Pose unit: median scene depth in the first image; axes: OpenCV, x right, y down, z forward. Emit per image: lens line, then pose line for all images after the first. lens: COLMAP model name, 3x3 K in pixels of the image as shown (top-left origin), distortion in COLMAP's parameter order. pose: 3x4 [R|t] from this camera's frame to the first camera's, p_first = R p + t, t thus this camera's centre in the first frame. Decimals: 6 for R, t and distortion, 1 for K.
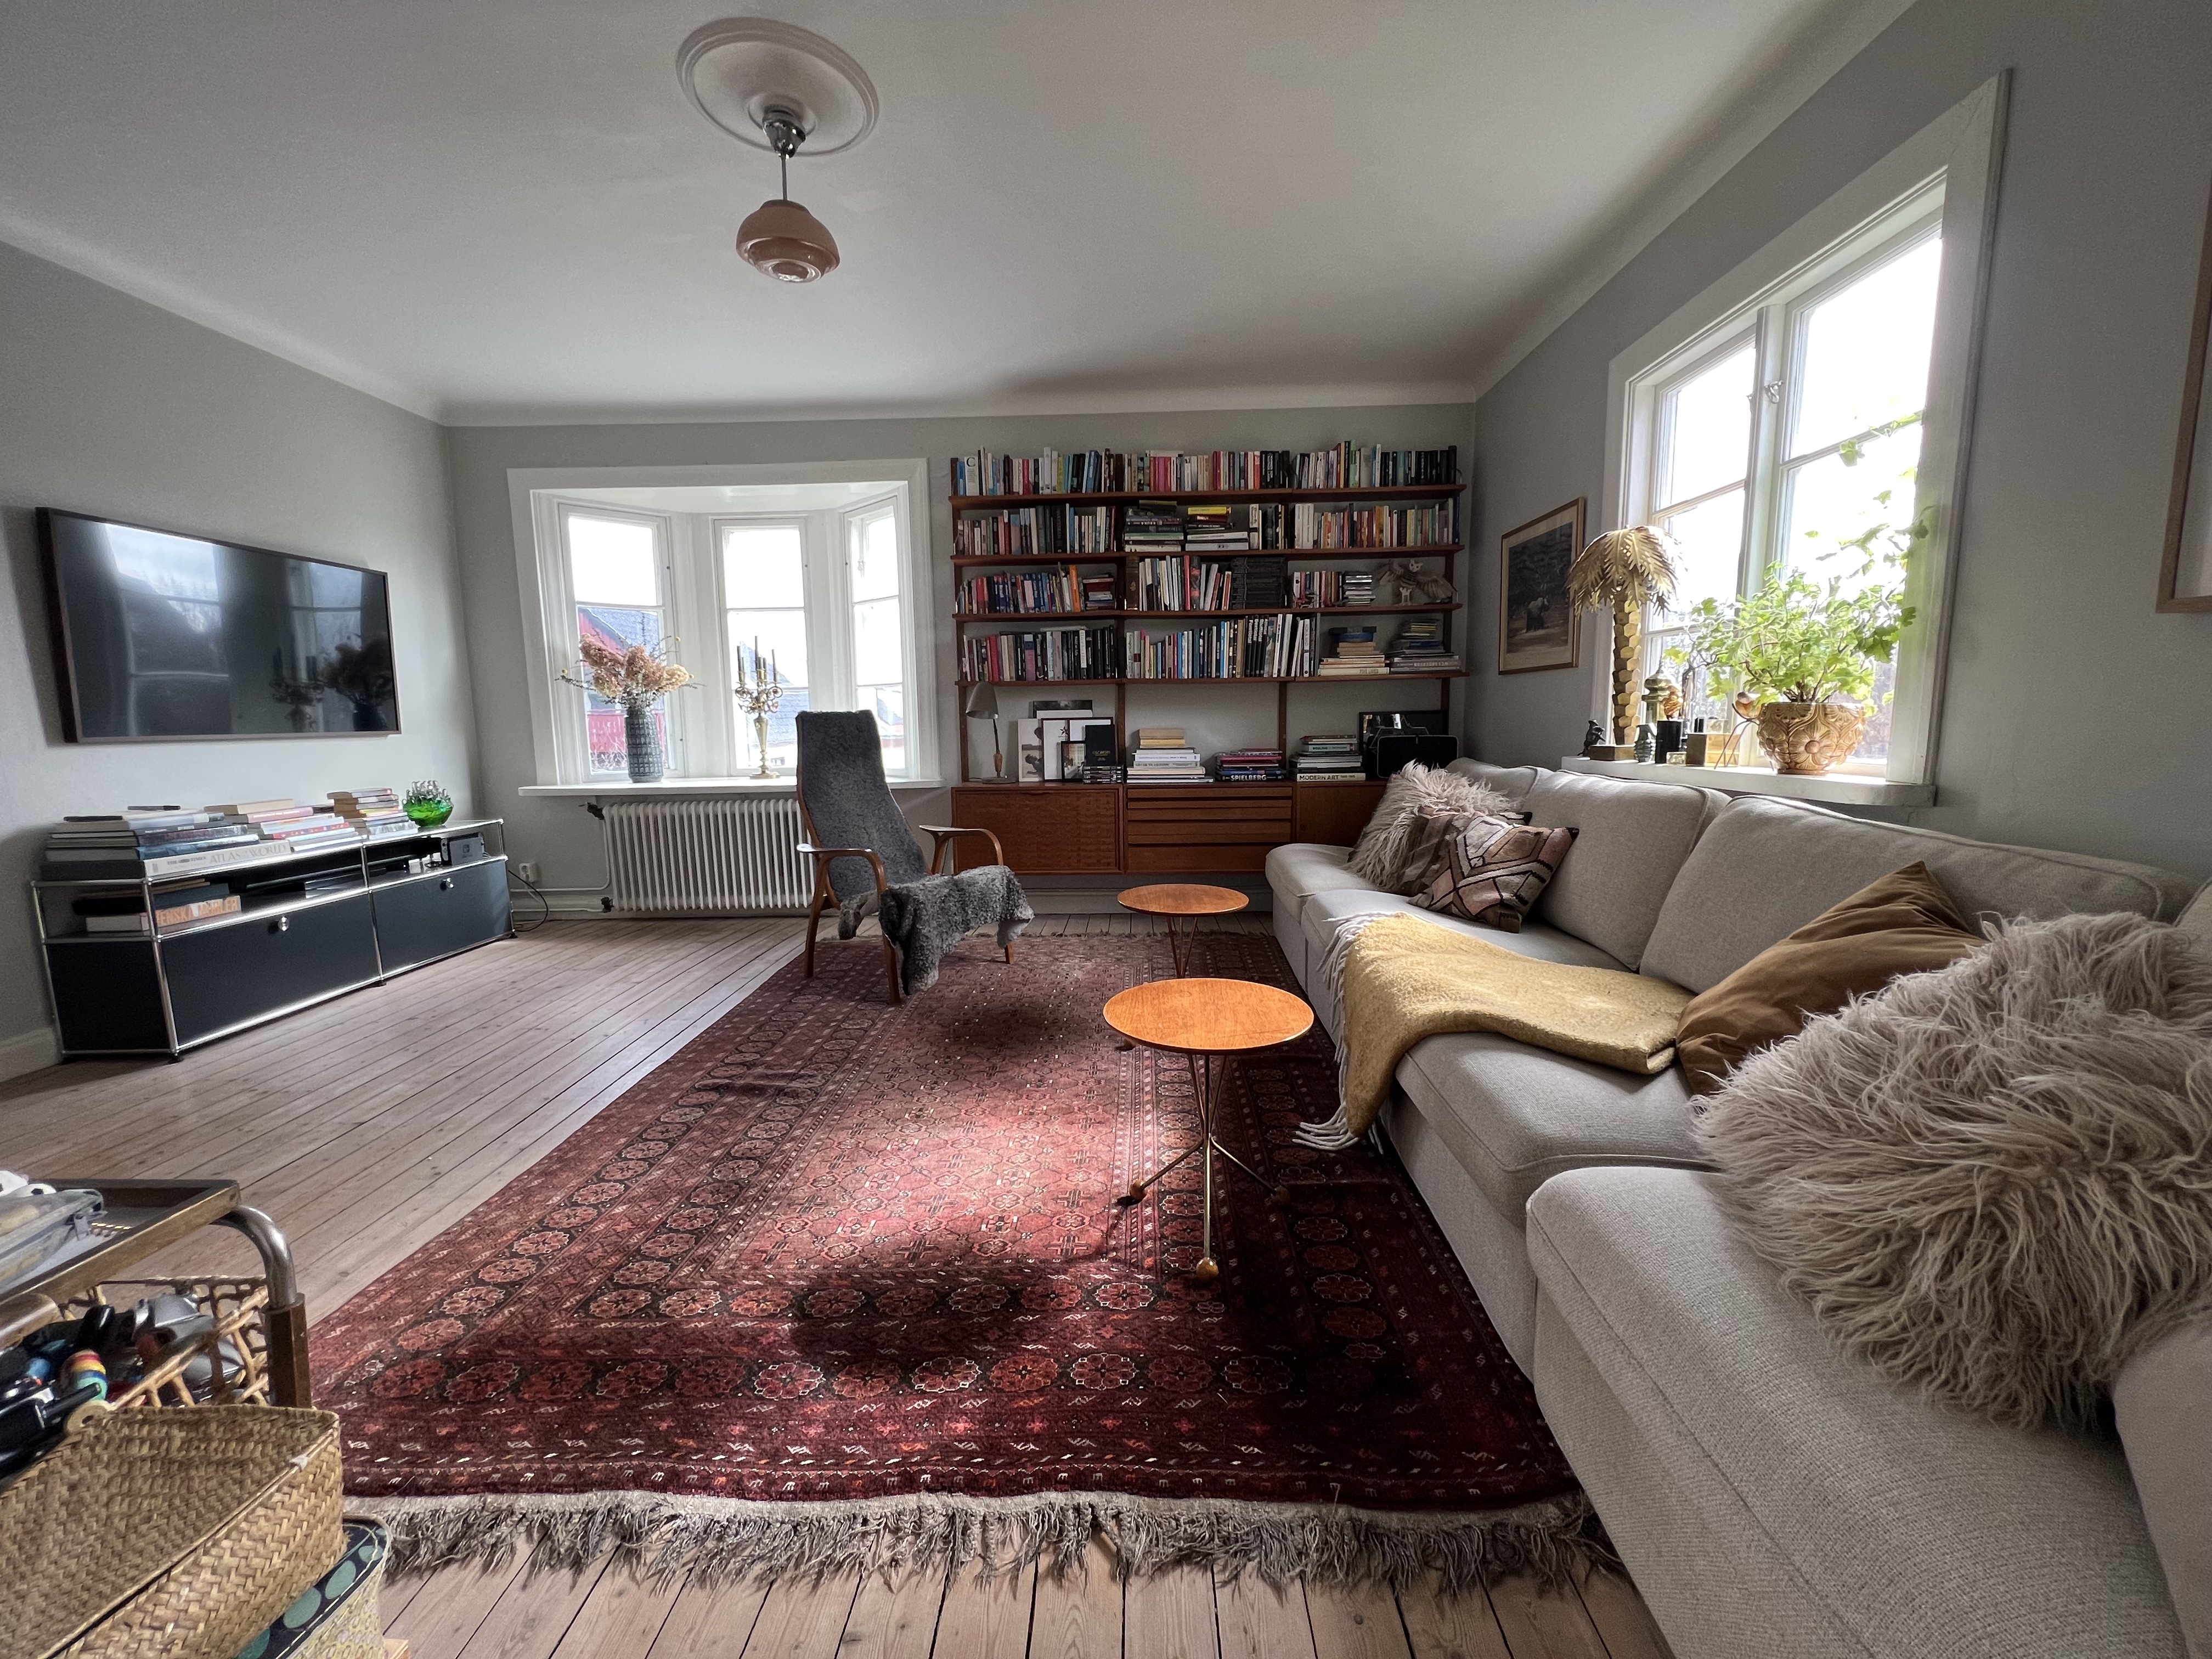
lens RADIAL K [[888.8, 0, 1102.2], [0, 888.8, 824.2], [0, 0, 1]] dist [0.000188, -0.000172]
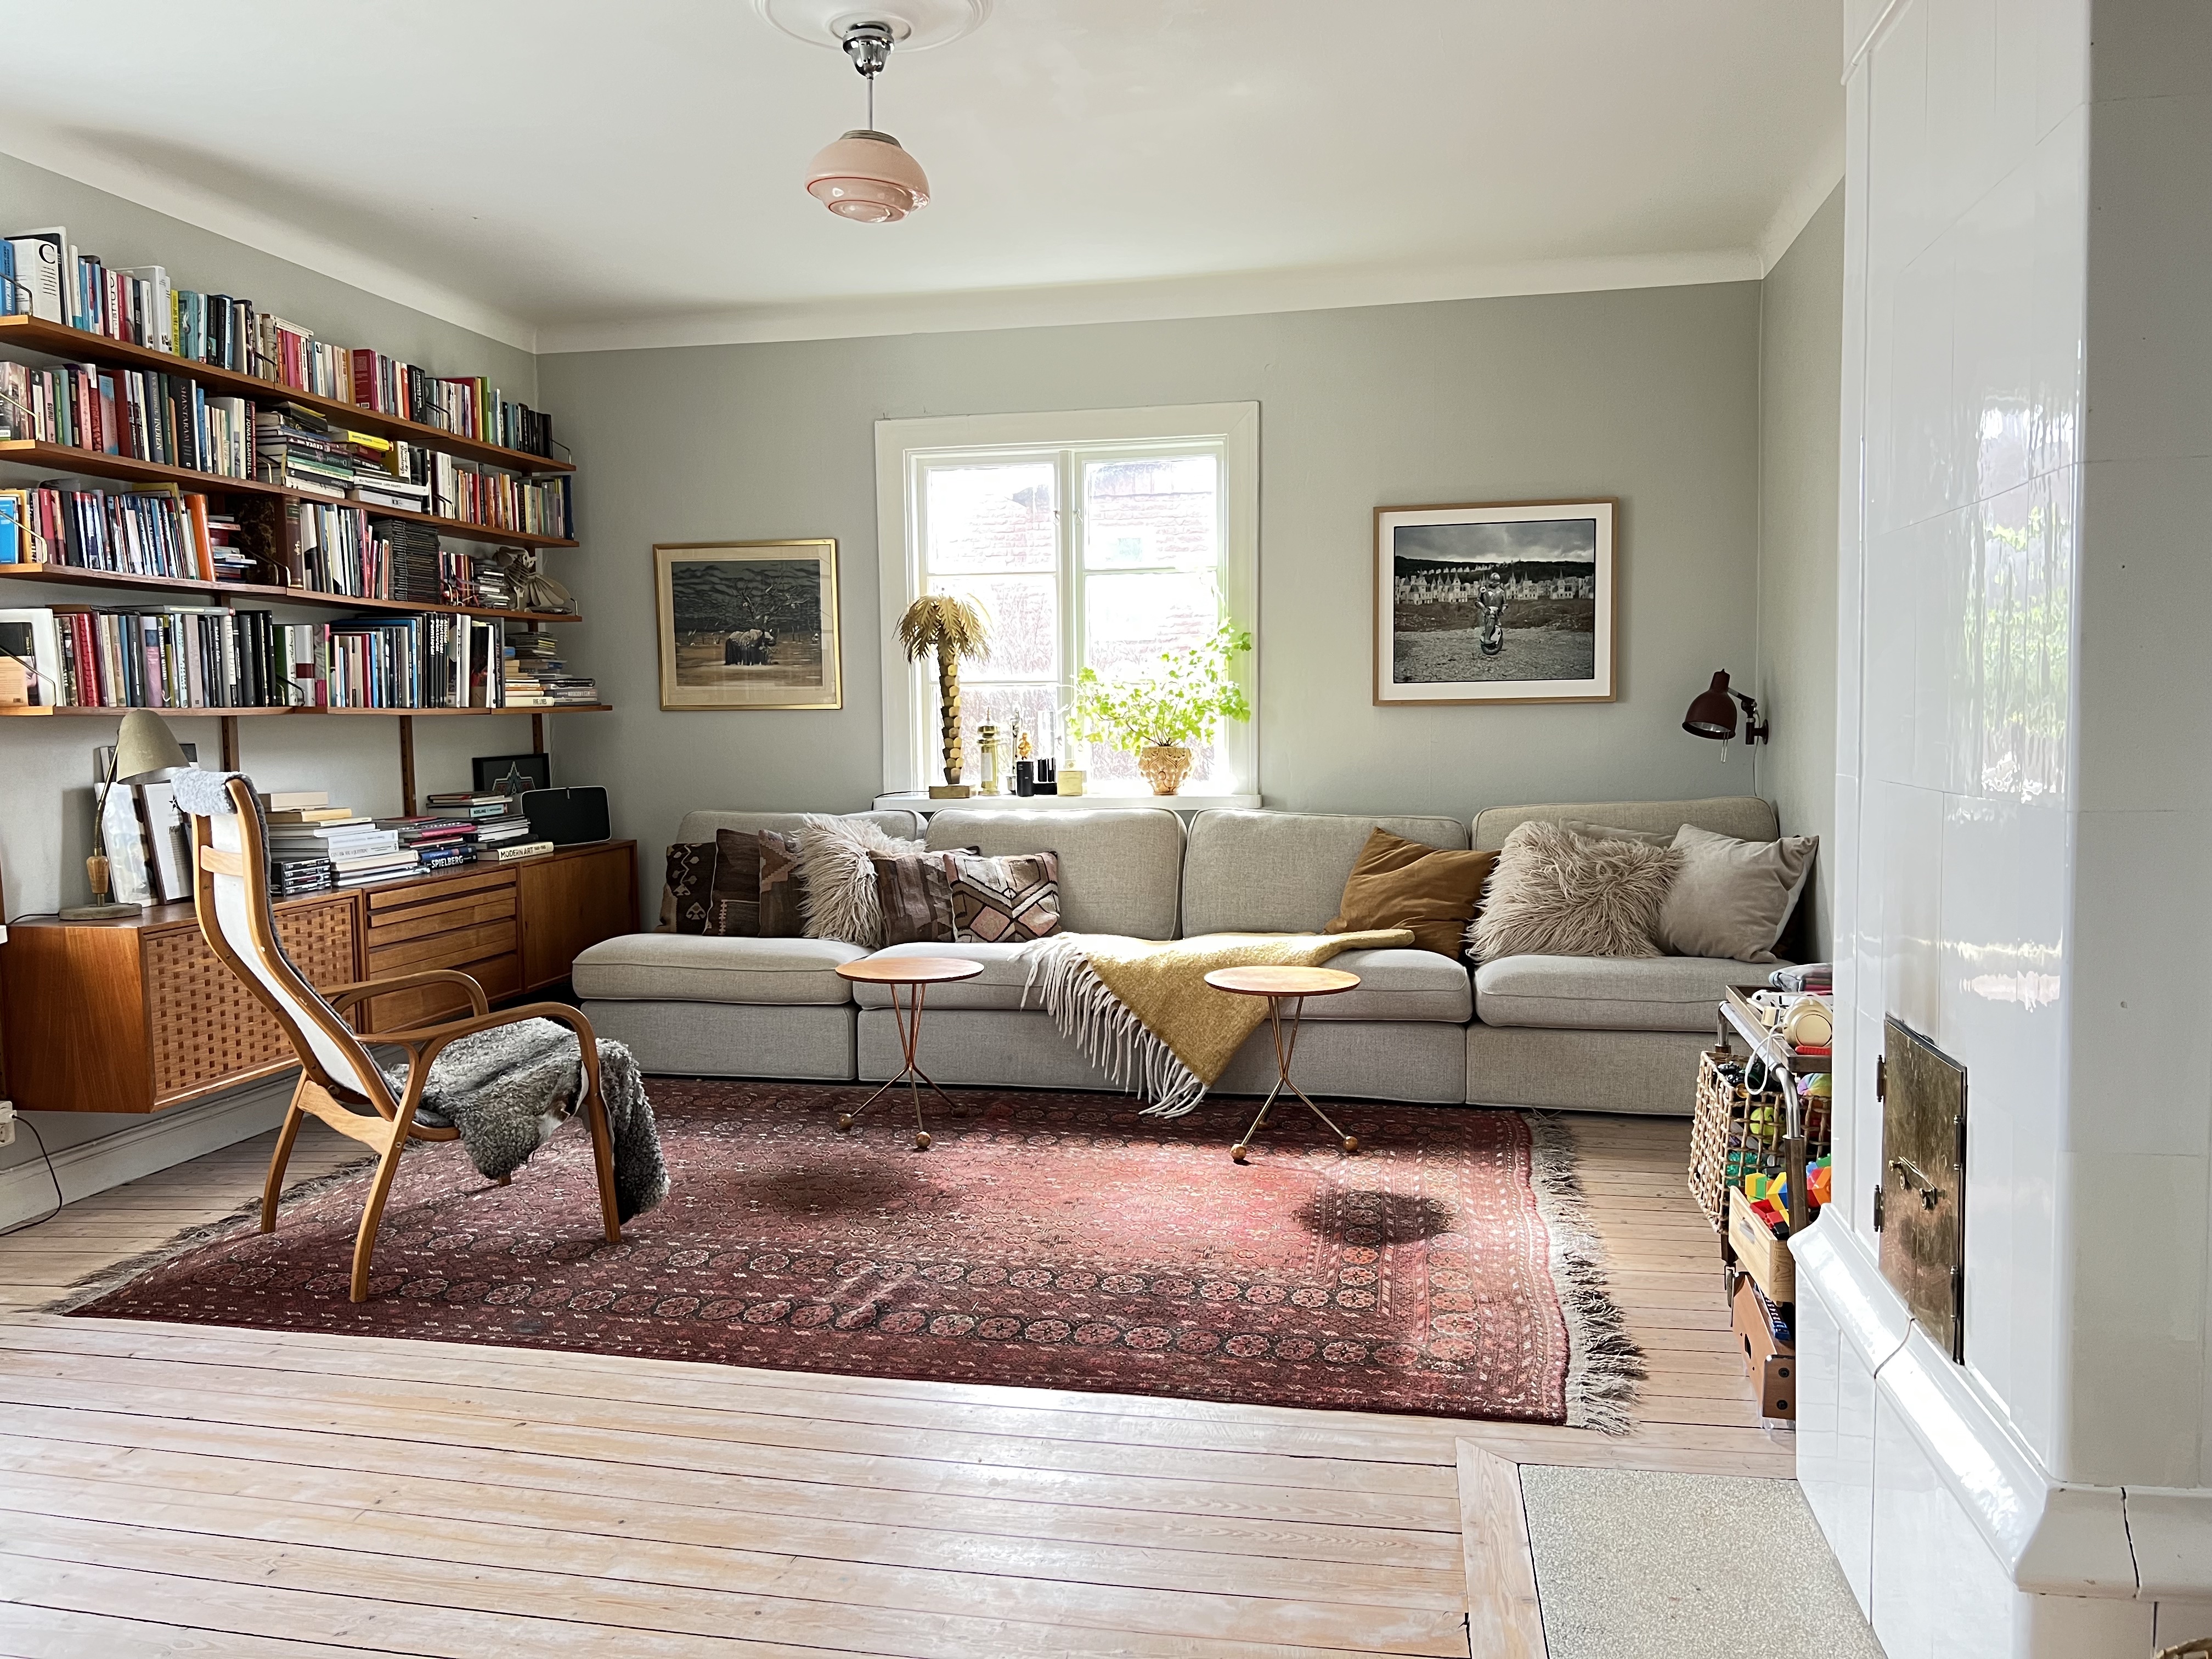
lens RADIAL K [[1670.1, 0, 1119.7], [0, 1670.1, 834.2], [0, 0, 1]] dist [0.024526, -0.014364]
pose [[0.155992, -0.062819, 0.985759, -0.963458], [0.130804, 0.990500, 0.042422, -0.059926], [-0.979059, 0.122324, 0.162727, 0.322226]]
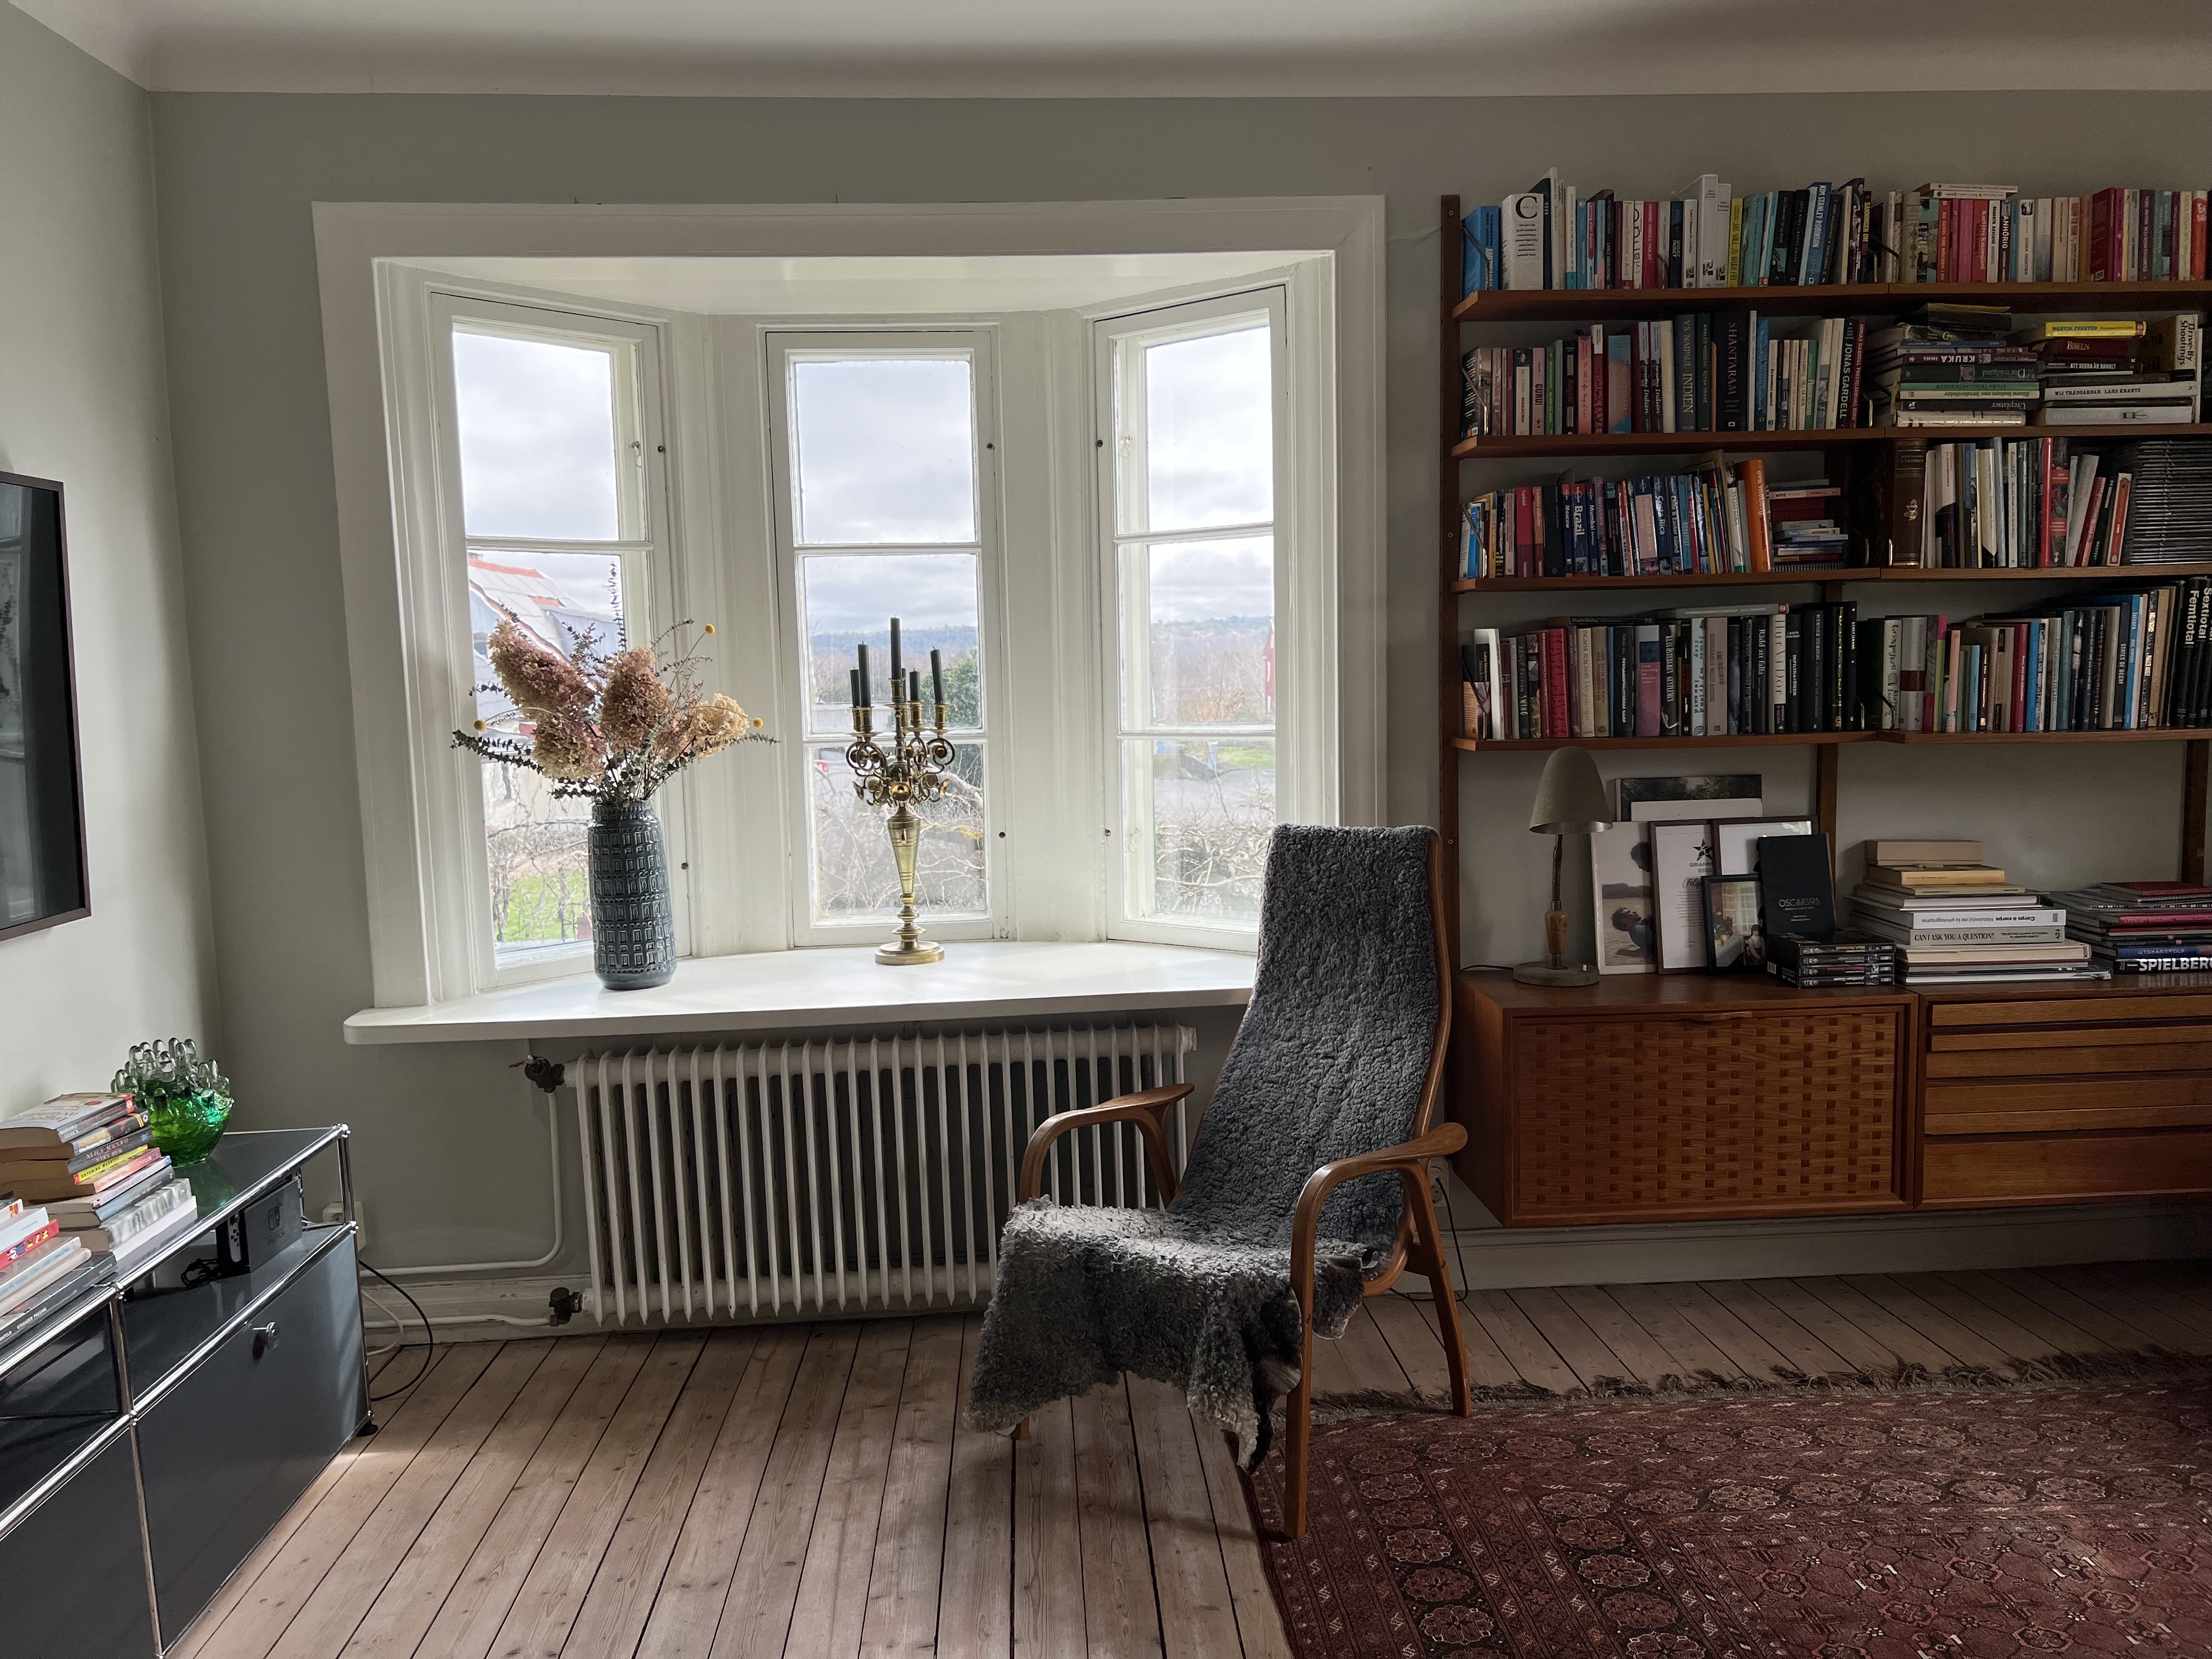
lens RADIAL K [[1670.1, 0, 1119.7], [0, 1670.1, 834.2], [0, 0, 1]] dist [0.024526, -0.014364]
pose [[0.996060, -0.017655, 0.086905, -0.402460], [0.018919, 0.999727, -0.013738, -0.112336], [-0.086639, 0.015328, 0.996122, 0.252912]]
